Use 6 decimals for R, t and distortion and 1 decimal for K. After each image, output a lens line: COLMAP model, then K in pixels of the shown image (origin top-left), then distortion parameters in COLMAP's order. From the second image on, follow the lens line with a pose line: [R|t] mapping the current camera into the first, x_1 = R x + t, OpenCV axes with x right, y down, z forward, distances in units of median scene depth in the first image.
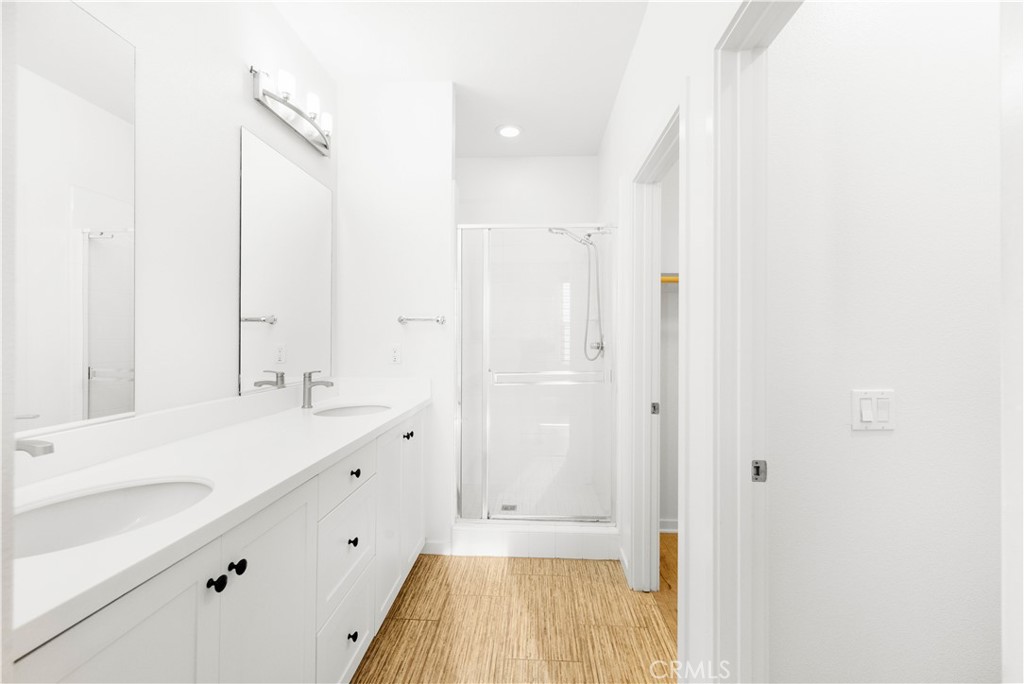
lens RADIAL K [[440.2, 0, 511.8], [0, 440.2, 340.0], [0, 0, 1]] dist [0.001182, 0.000170]
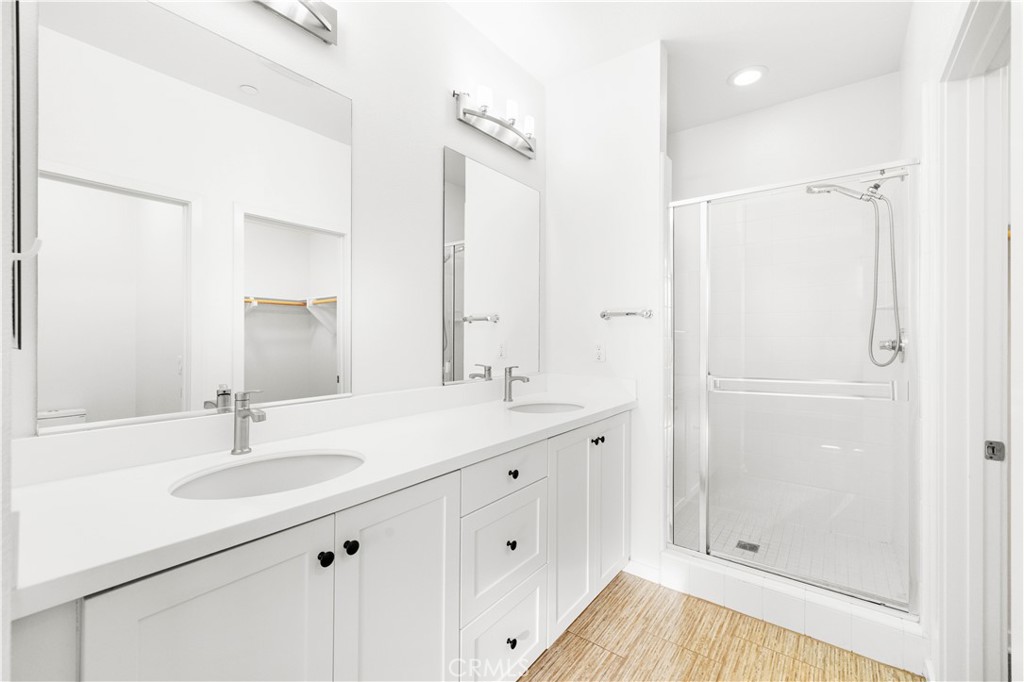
lens RADIAL K [[430.8, 0, 514.8], [0, 430.8, 336.5], [0, 0, 1]] dist [0.002573, 0.000431]
pose [[0.822912, -0.001813, -0.568166, 0.126853], [-0.000907, 0.999989, -0.004505, 0.004457], [0.568168, 0.004222, 0.822902, 0.154694]]
